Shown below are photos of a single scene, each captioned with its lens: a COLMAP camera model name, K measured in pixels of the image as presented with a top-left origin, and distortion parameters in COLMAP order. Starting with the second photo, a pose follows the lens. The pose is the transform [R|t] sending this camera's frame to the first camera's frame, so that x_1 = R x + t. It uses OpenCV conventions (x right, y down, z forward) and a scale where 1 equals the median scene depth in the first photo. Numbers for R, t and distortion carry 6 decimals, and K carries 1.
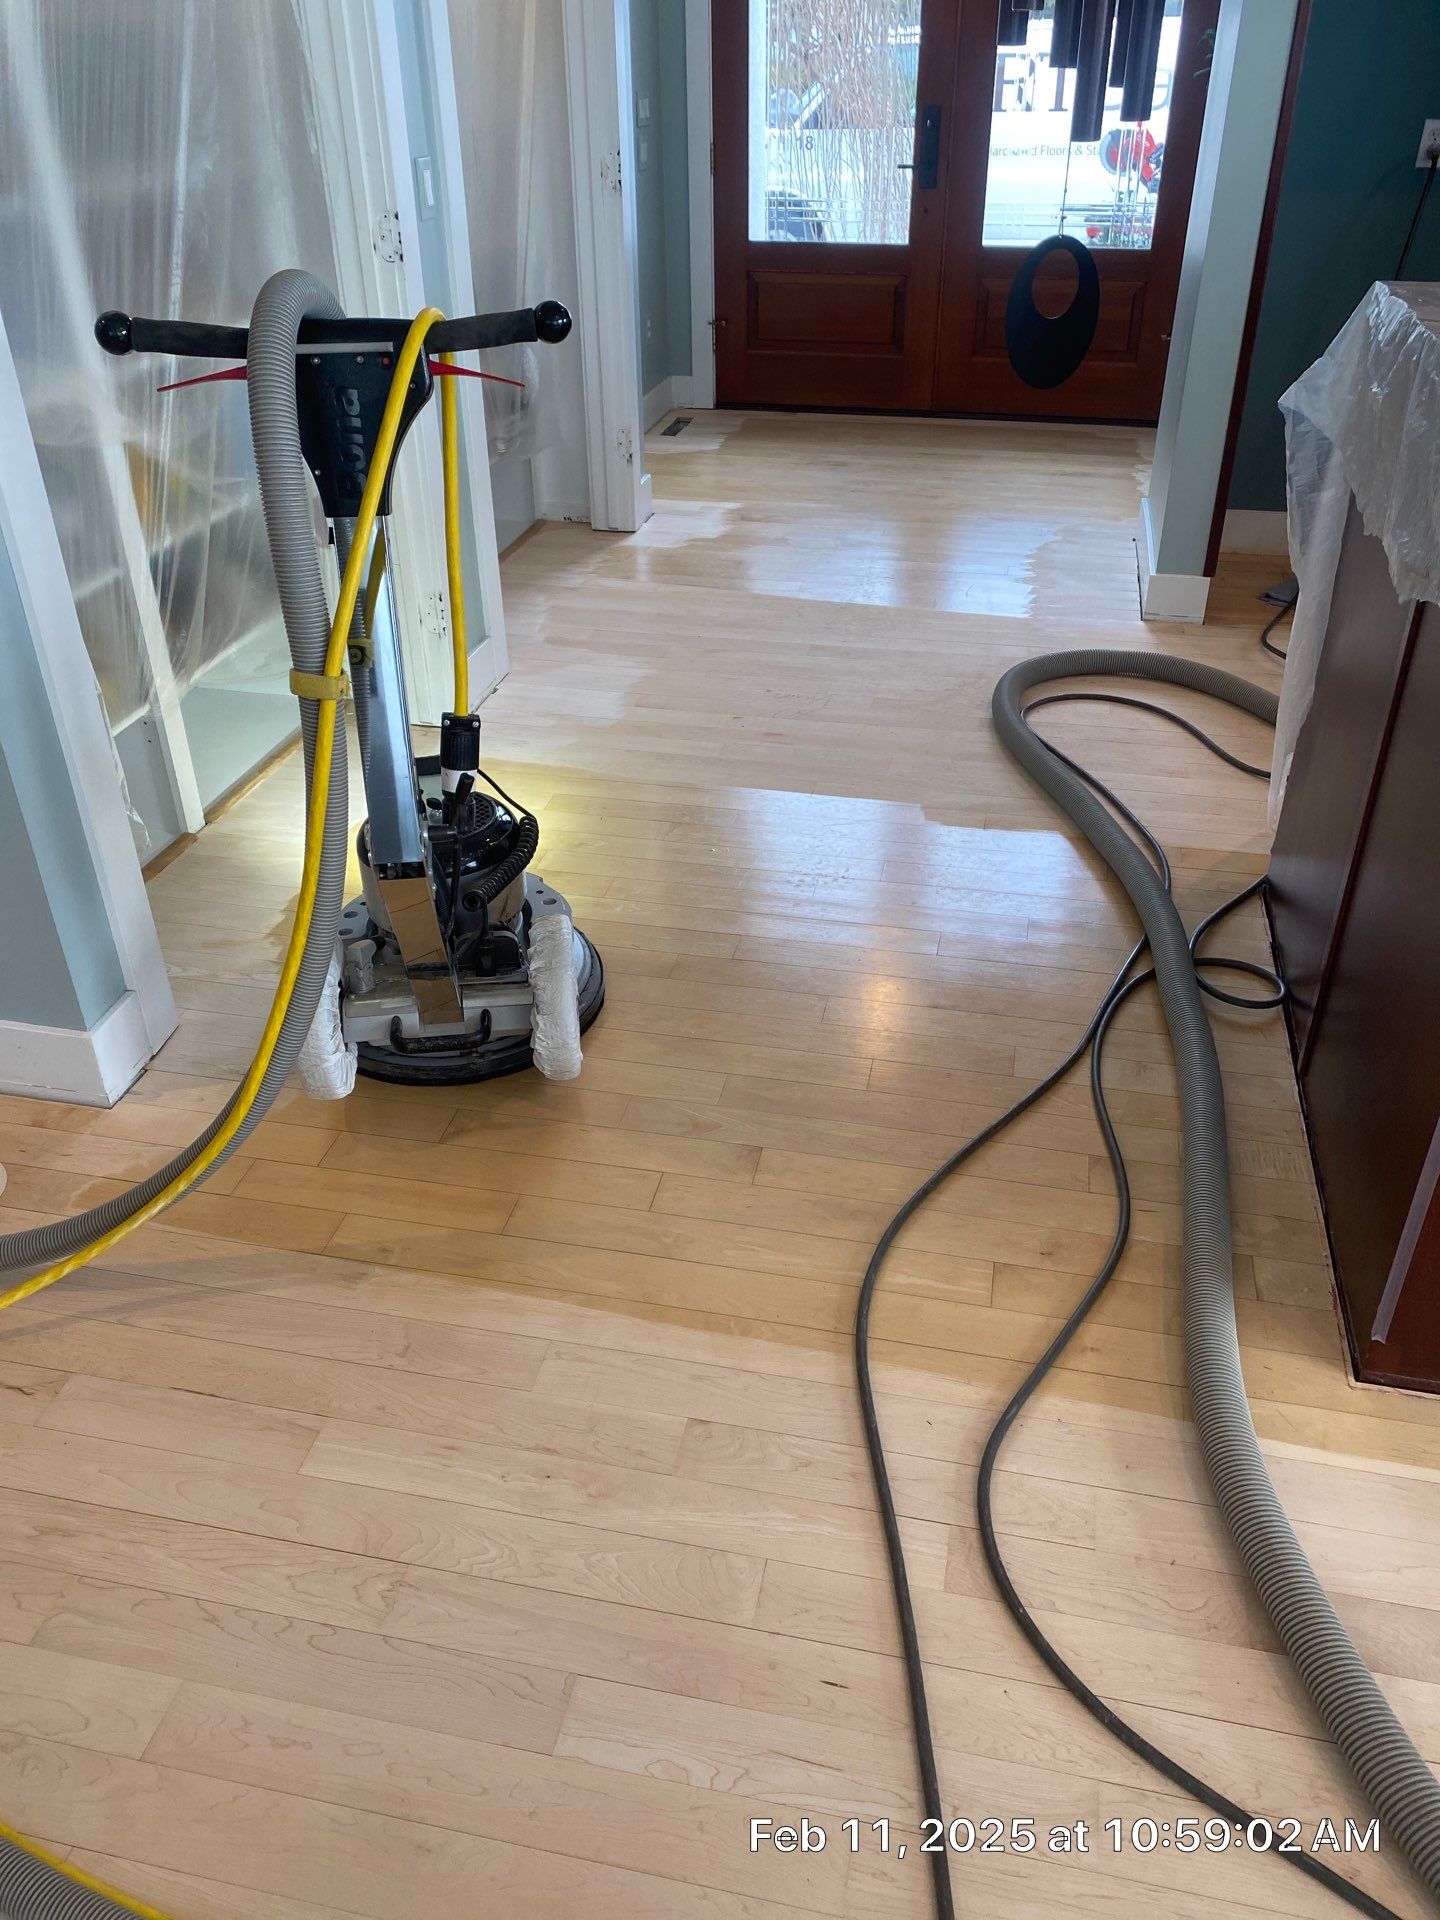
lens RADIAL K [[1494.2, 0, 728.7], [0, 1494.2, 914.9], [0, 0, 1]] dist [0.064659, -0.103055]
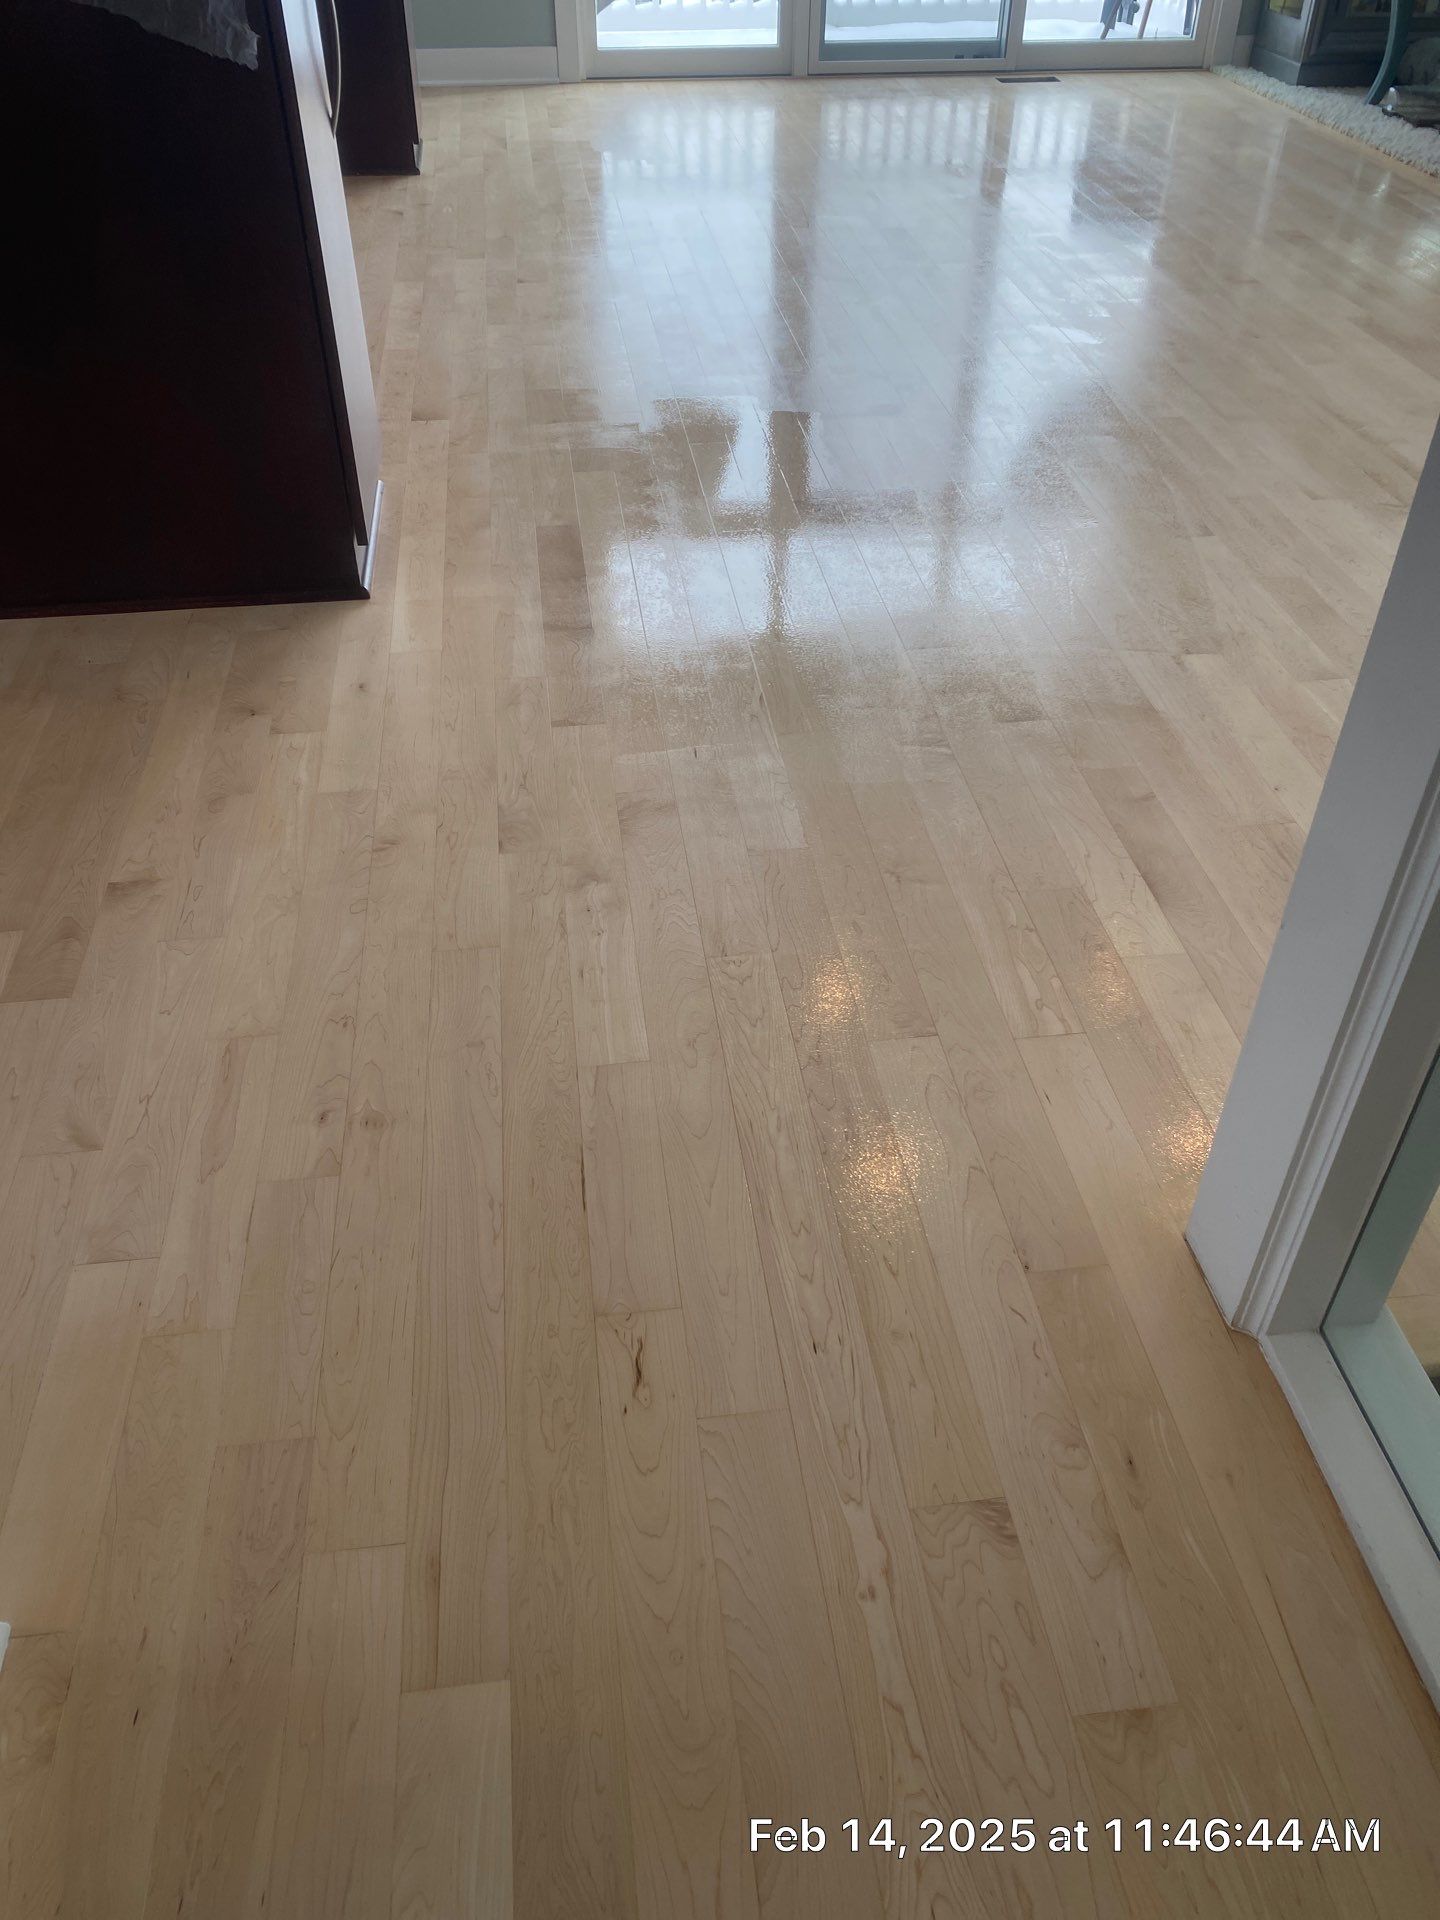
lens RADIAL K [[1455.4, 0, 708.0], [0, 1455.4, 934.9], [0, 0, 1]] dist [0.066305, -0.086161]
pose [[-0.324079, -0.594202, 0.736136, -0.326336], [0.490331, 0.559952, 0.667854, -0.100014], [-0.809041, 0.577388, 0.109887, 0.281675]]
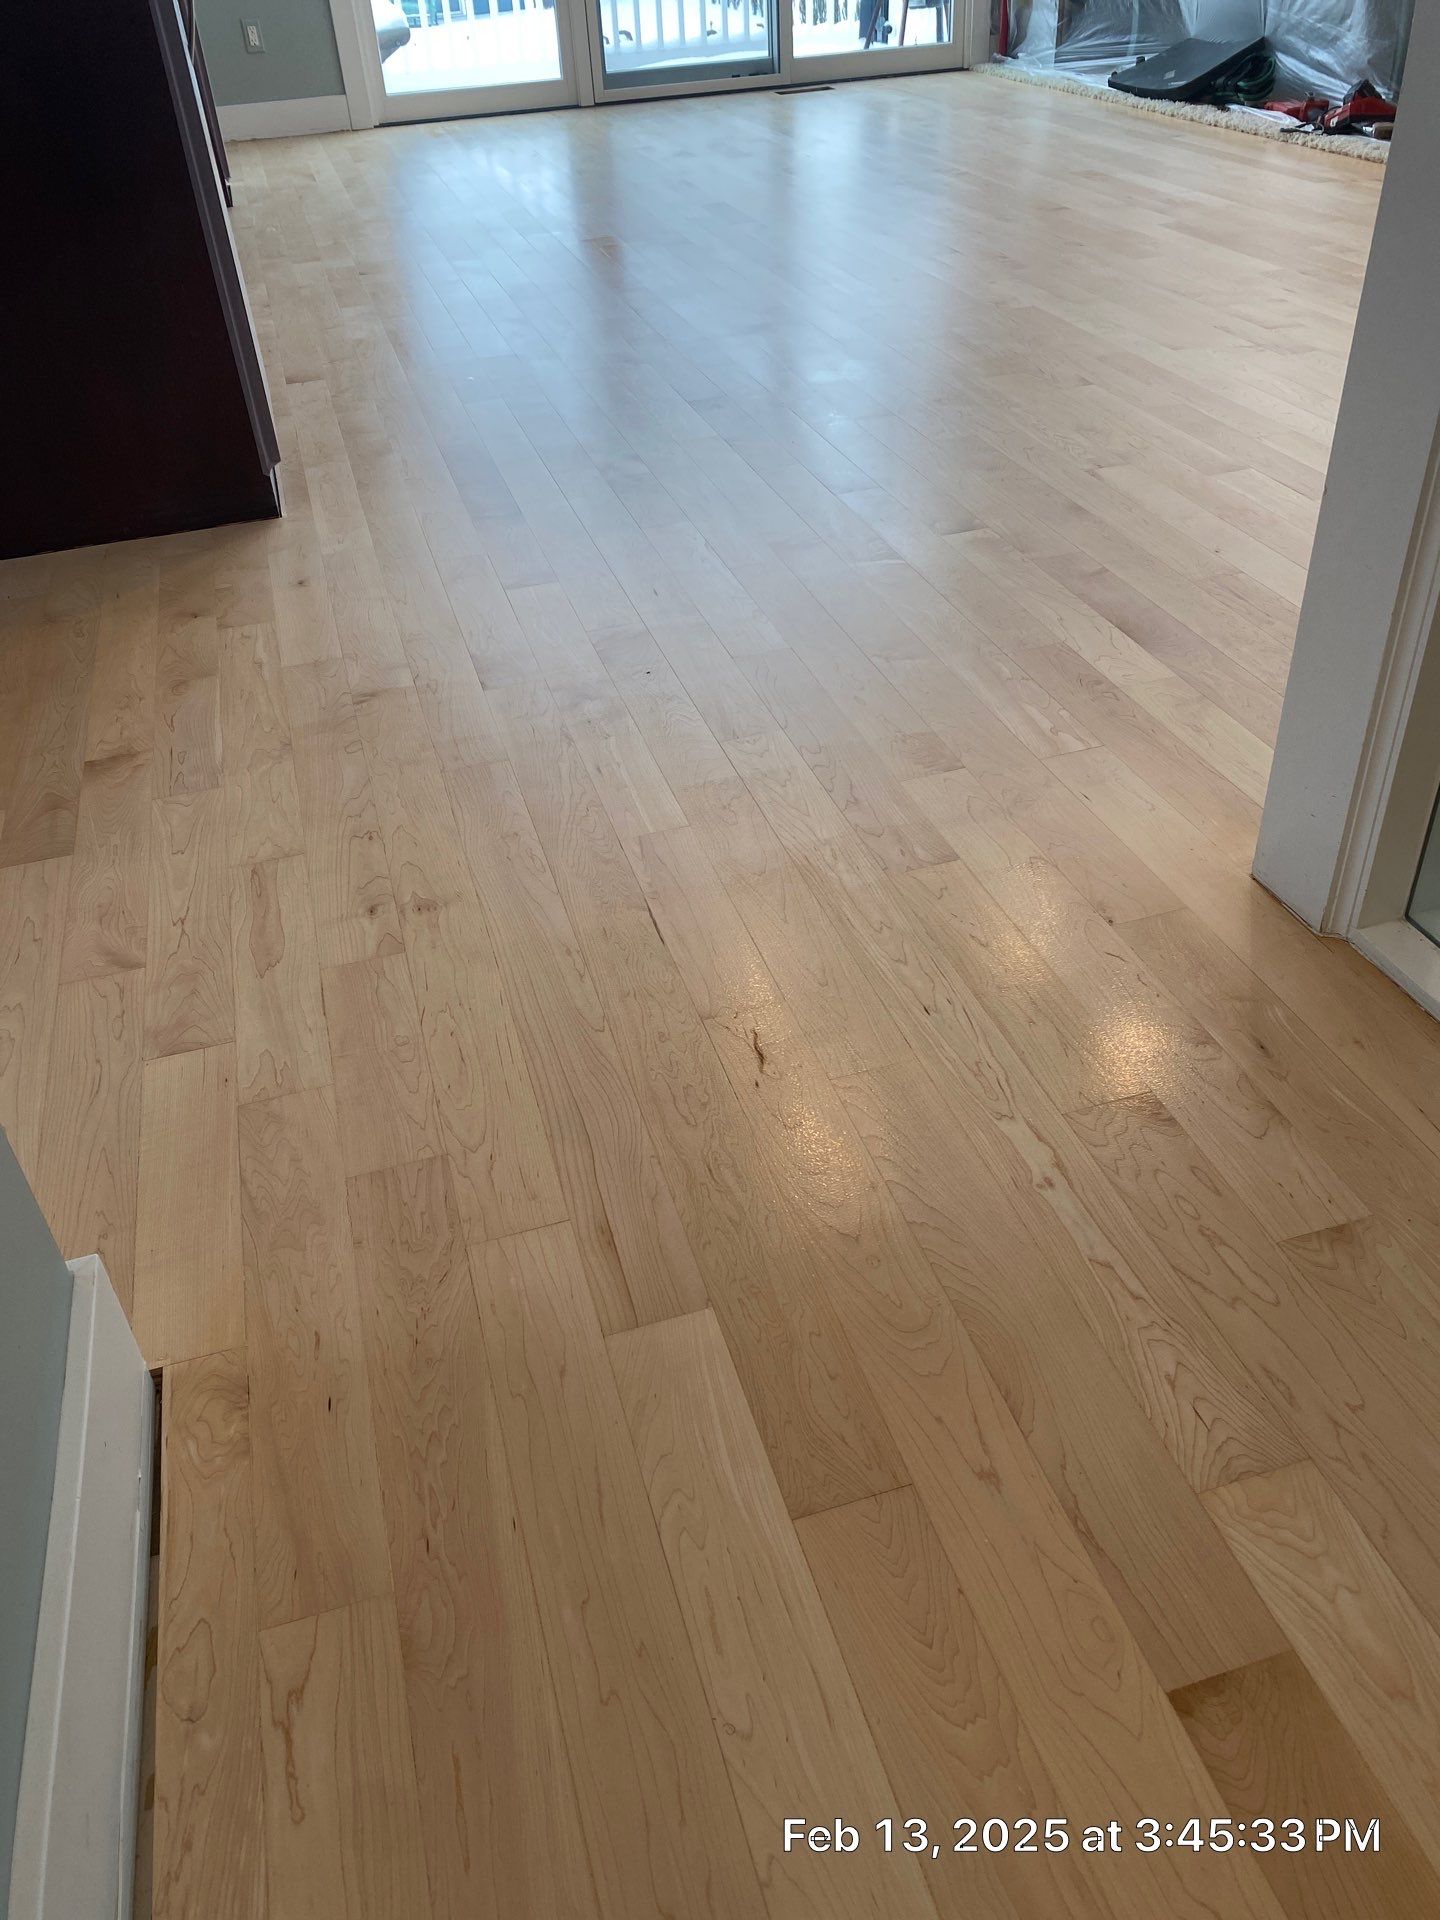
lens RADIAL K [[1455.4, 0, 708.0], [0, 1455.4, 934.9], [0, 0, 1]] dist [0.066305, -0.086161]
pose [[-0.470280, -0.495108, 0.730551, -0.348897], [0.505001, 0.527904, 0.682856, -0.078254], [-0.723748, 0.690062, 0.001767, 0.357985]]
